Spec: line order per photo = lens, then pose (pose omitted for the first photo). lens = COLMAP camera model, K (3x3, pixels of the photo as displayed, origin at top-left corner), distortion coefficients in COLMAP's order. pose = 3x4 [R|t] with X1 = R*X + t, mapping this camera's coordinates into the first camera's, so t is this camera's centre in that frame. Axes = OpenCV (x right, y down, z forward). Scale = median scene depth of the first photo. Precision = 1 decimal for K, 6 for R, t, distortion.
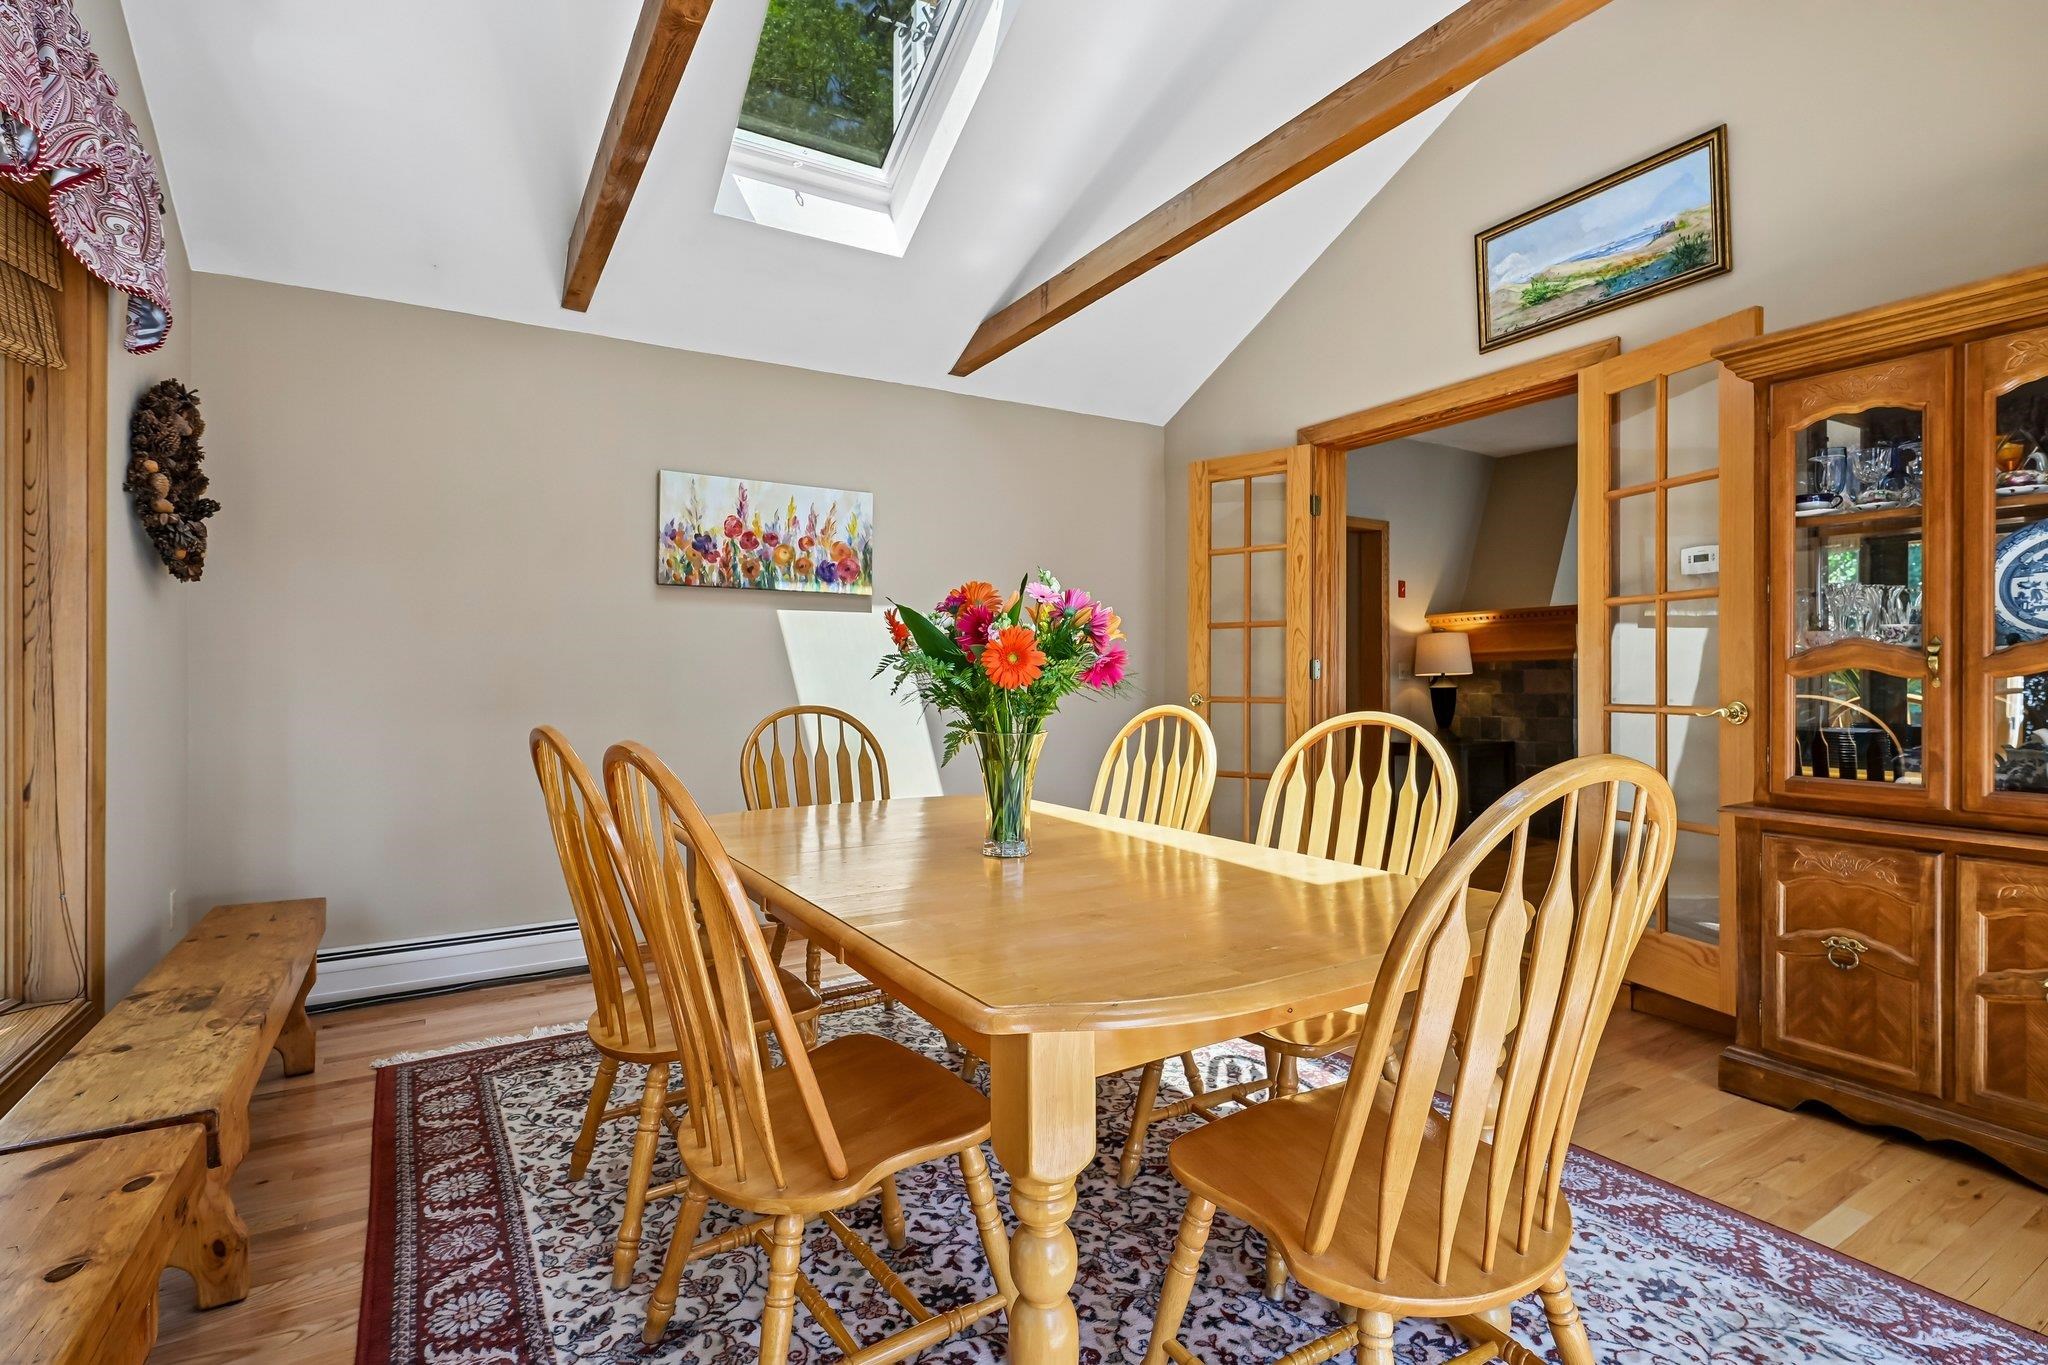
lens RADIAL K [[971.5, 0, 1024.0], [0, 971.5, 682.5], [0, 0, 1]] dist [-0.002220, 0.000014]
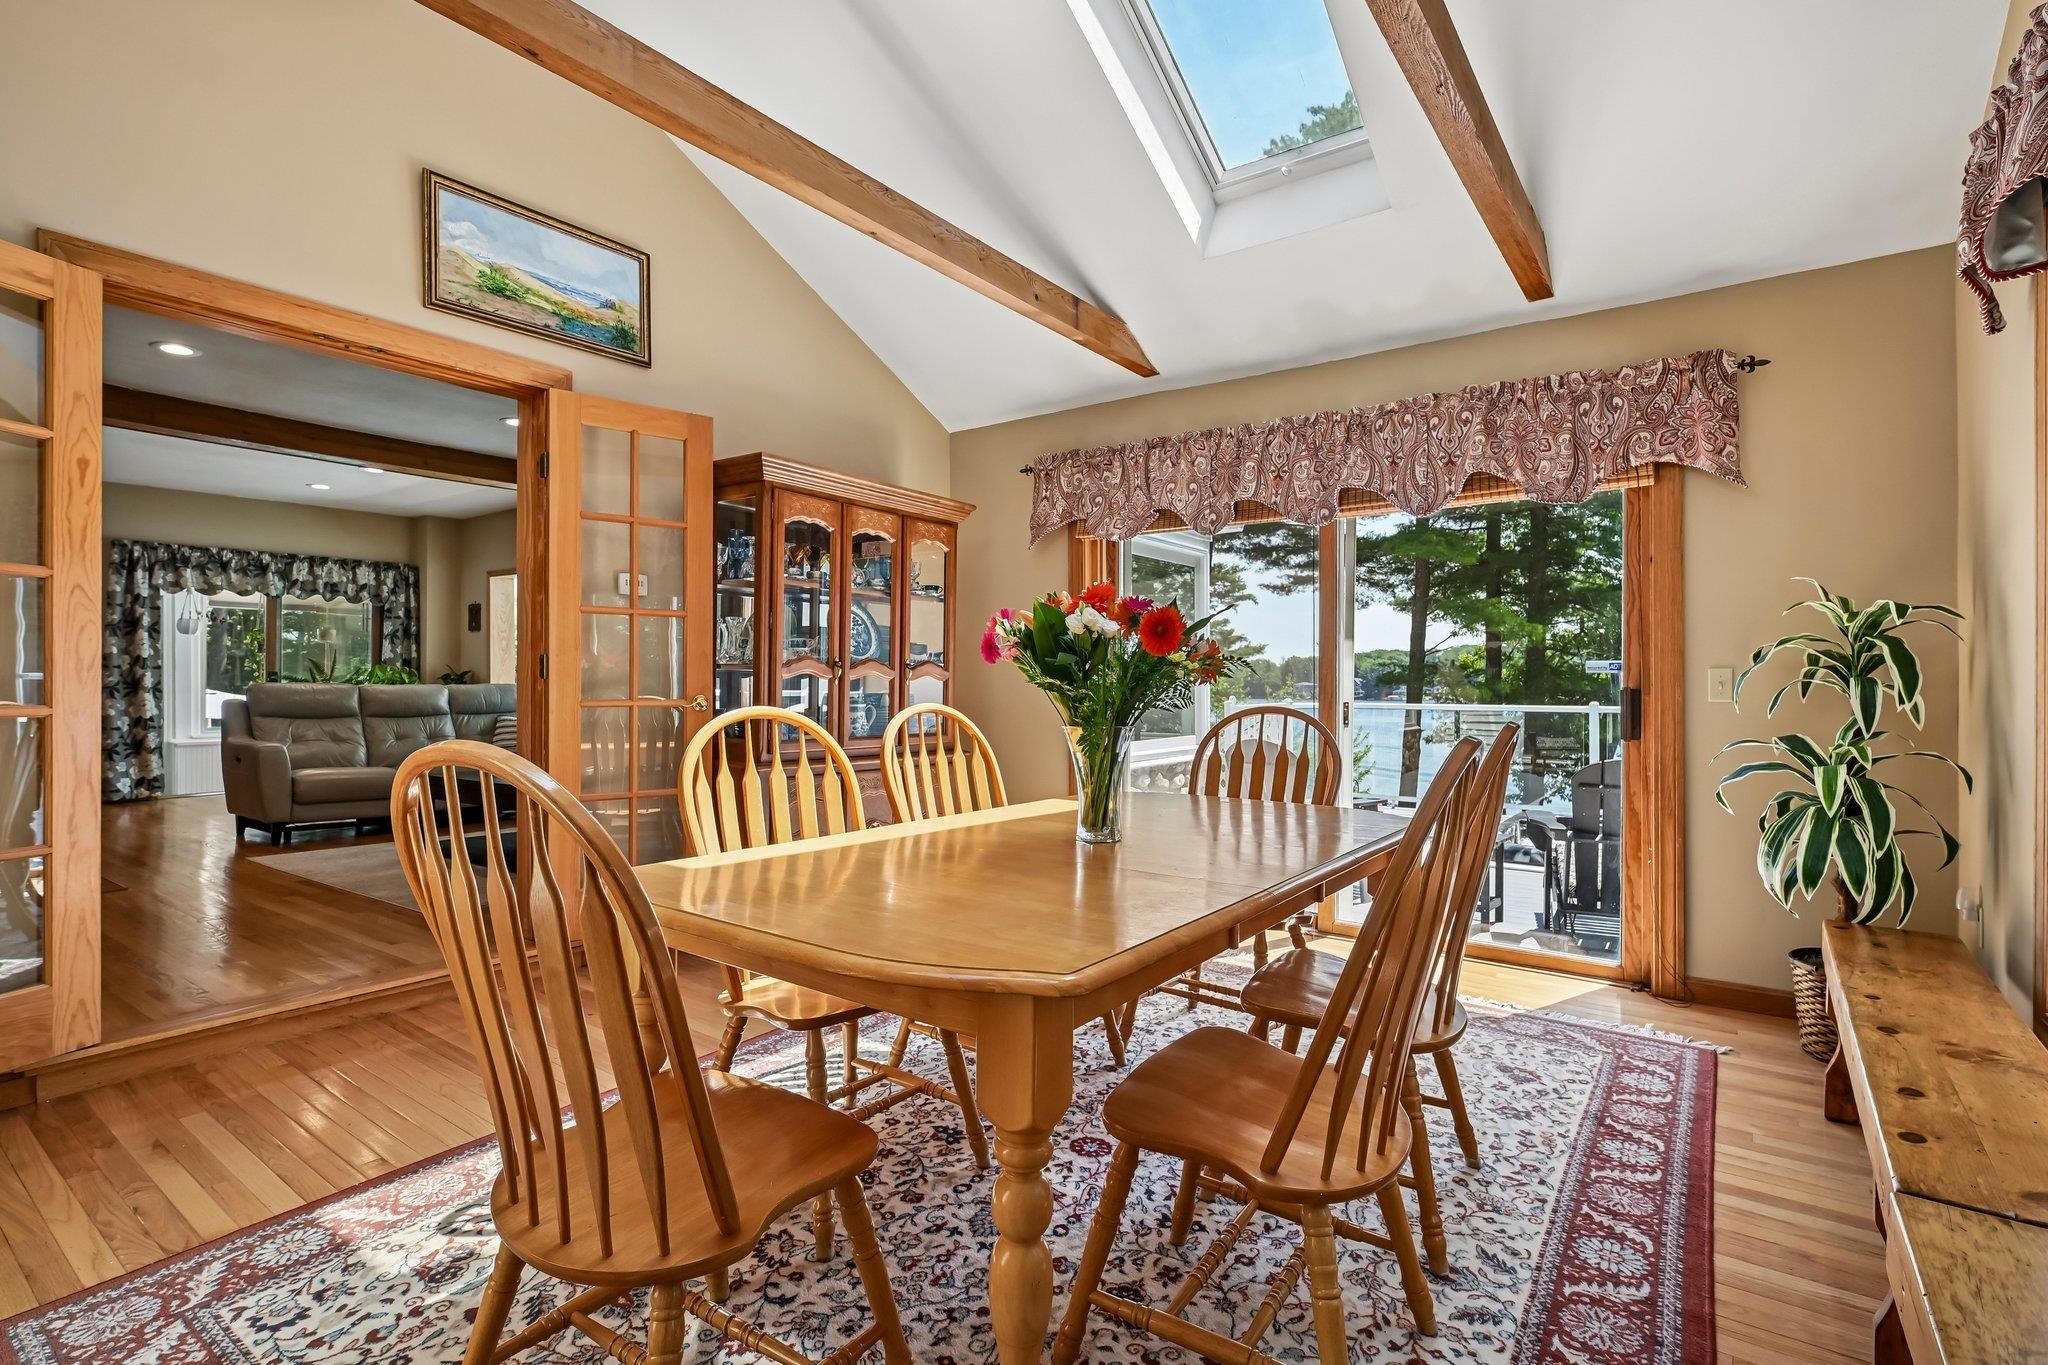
lens RADIAL K [[966.4, 0, 1024.0], [0, 966.4, 682.5], [0, 0, 1]] dist [0.000382, 0.000347]
pose [[-0.385307, -0.000131, 0.922789, -0.741231], [-0.002138, 0.999997, -0.000750, 0.002226], [-0.922786, -0.002262, -0.385306, 1.133797]]
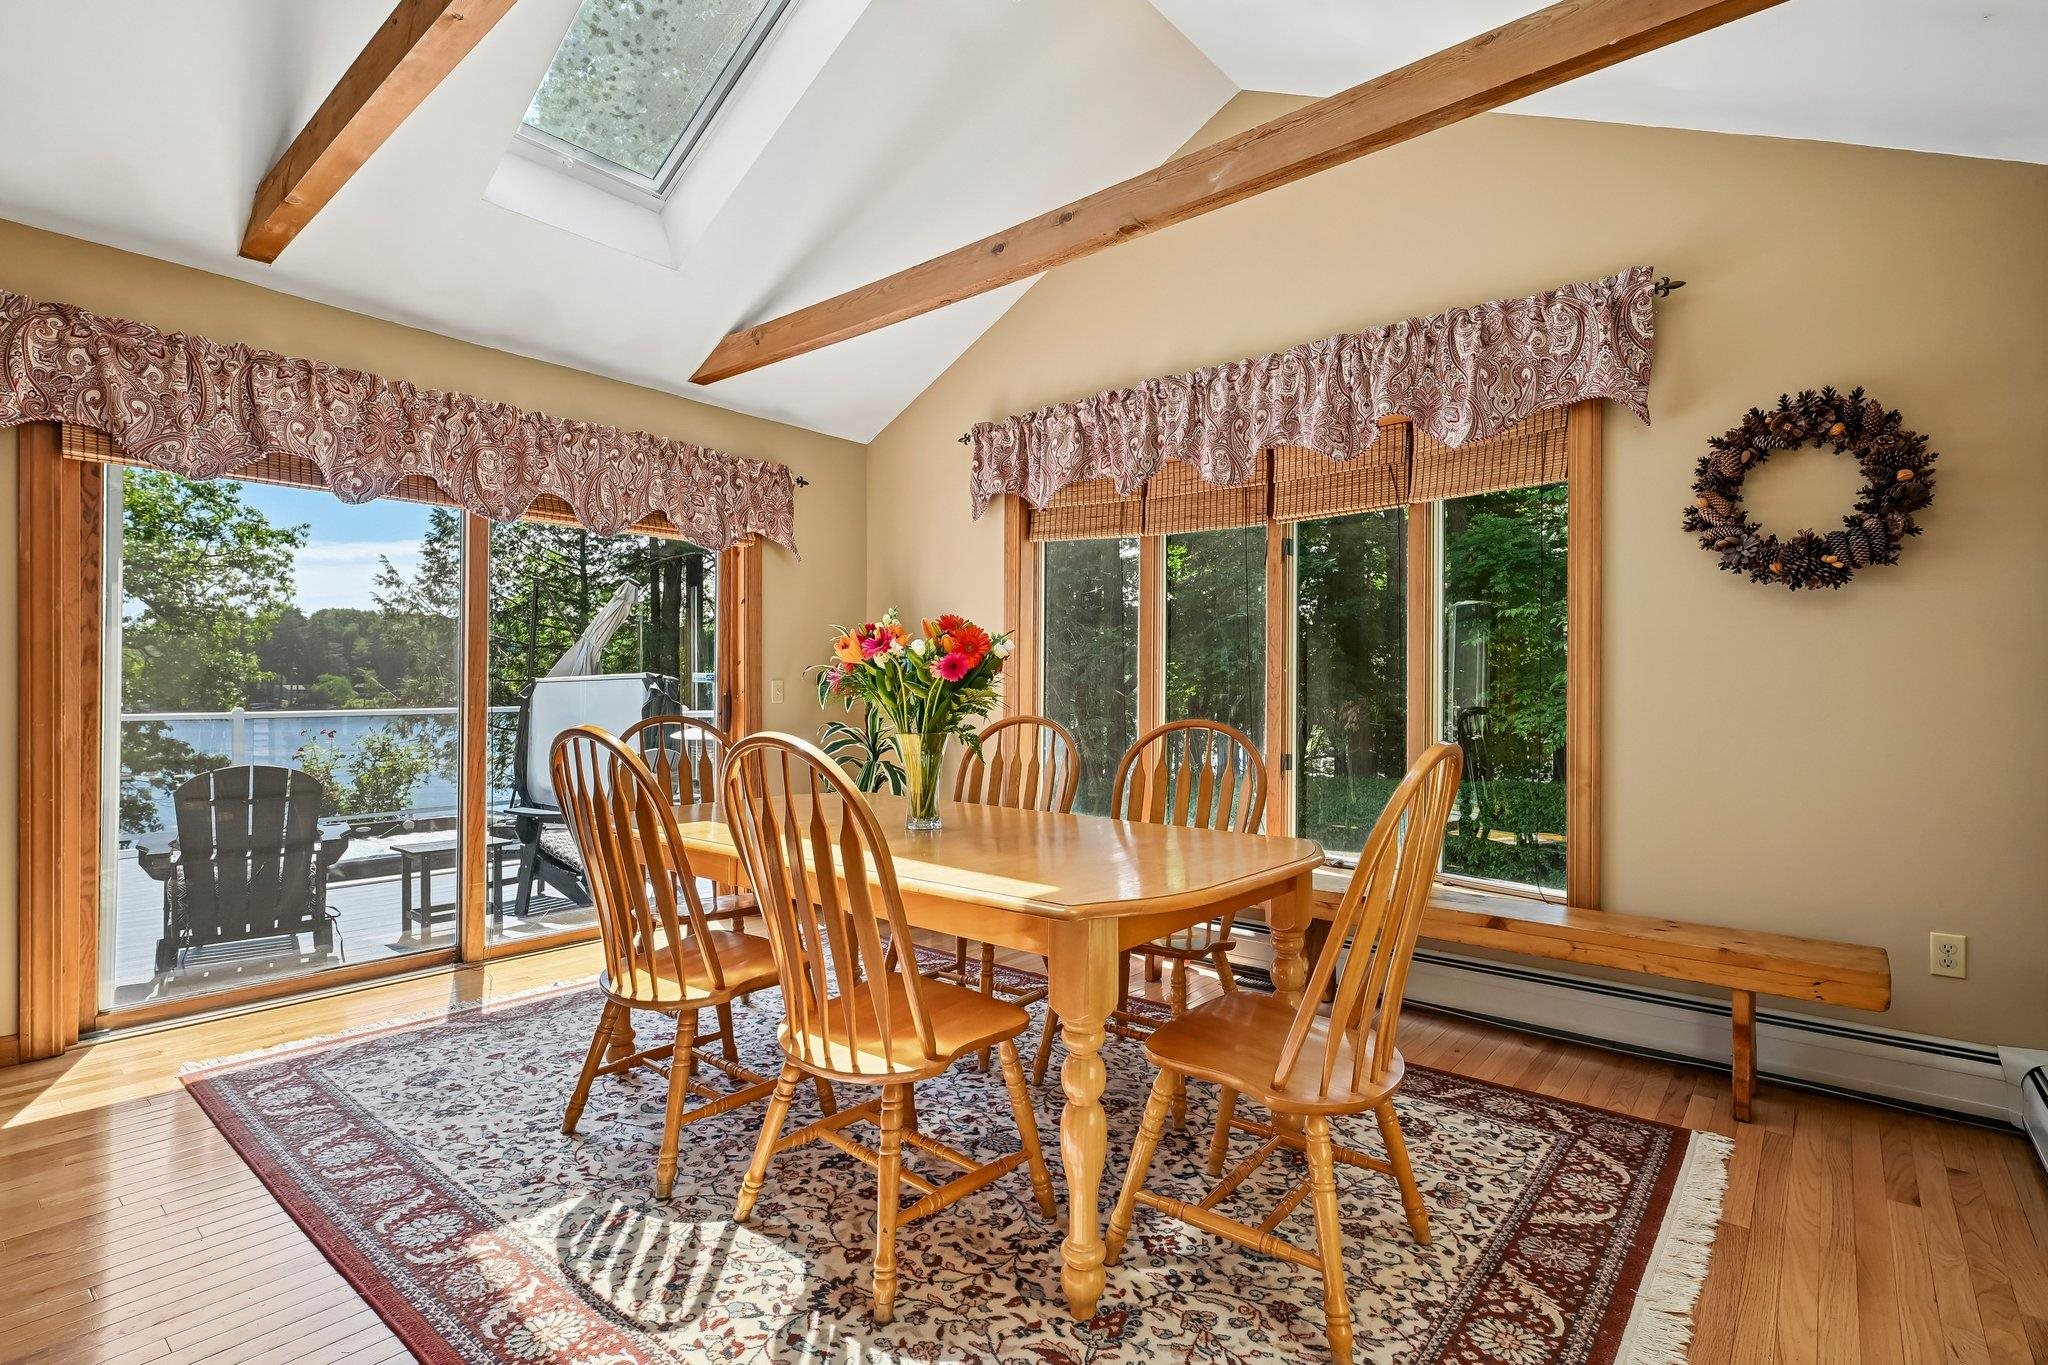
lens RADIAL K [[971.5, 0, 1024.0], [0, 971.5, 682.5], [0, 0, 1]] dist [-0.002220, 0.000014]
pose [[-0.945808, -0.002288, -0.324720, 0.209676], [-0.001020, 0.999991, -0.004074, -0.007516], [0.324726, -0.003522, -0.945802, 1.716531]]
